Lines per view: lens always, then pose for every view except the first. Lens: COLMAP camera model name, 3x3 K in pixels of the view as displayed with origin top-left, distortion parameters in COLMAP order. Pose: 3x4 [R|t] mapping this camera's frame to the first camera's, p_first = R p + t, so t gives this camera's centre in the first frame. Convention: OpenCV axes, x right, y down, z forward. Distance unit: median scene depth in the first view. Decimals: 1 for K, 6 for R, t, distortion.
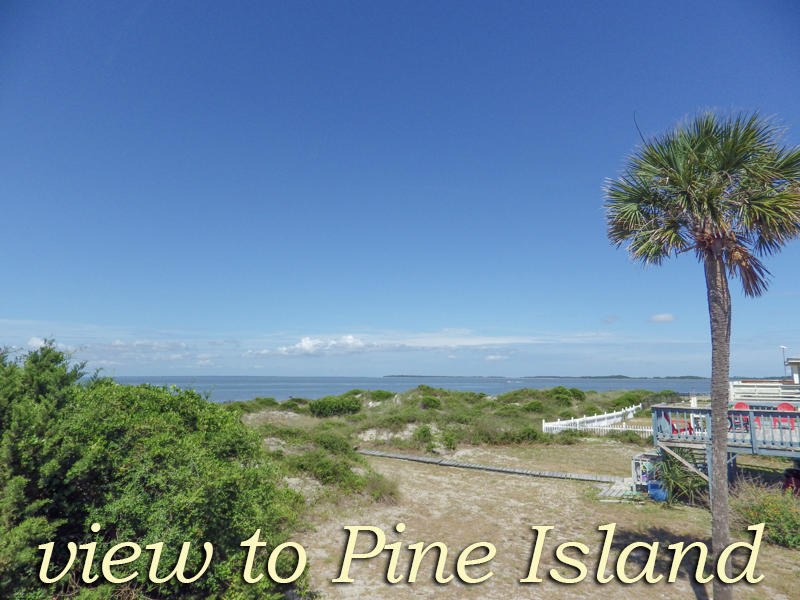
lens RADIAL K [[543.6, 0, 397.9], [0, 543.6, 299.3], [0, 0, 1]] dist [-0.004297, -0.002152]
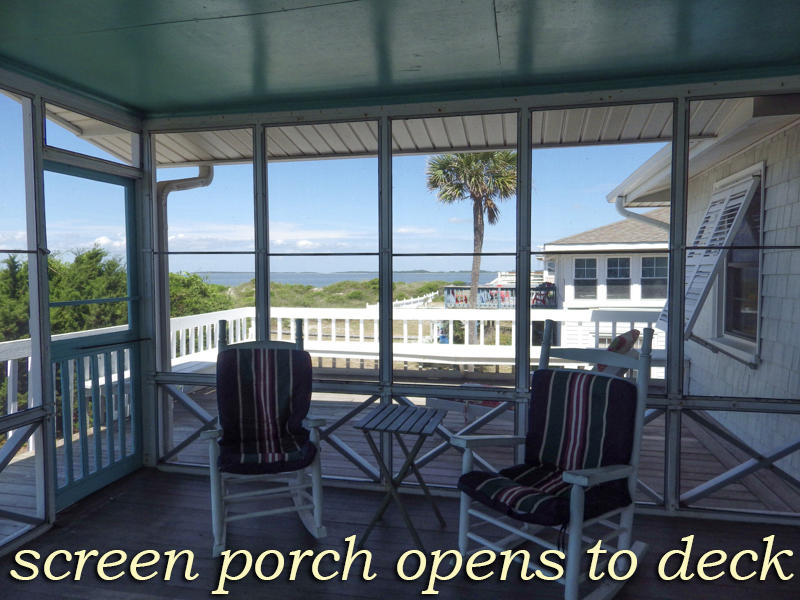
lens RADIAL K [[543.6, 0, 400.4], [0, 543.6, 299.8], [0, 0, 1]] dist [-0.004297, -0.002152]
pose [[0.940536, -0.024372, 0.338820, -0.067459], [-0.040259, 0.982396, 0.182421, -0.015699], [-0.337301, -0.185214, 0.922997, -0.150671]]
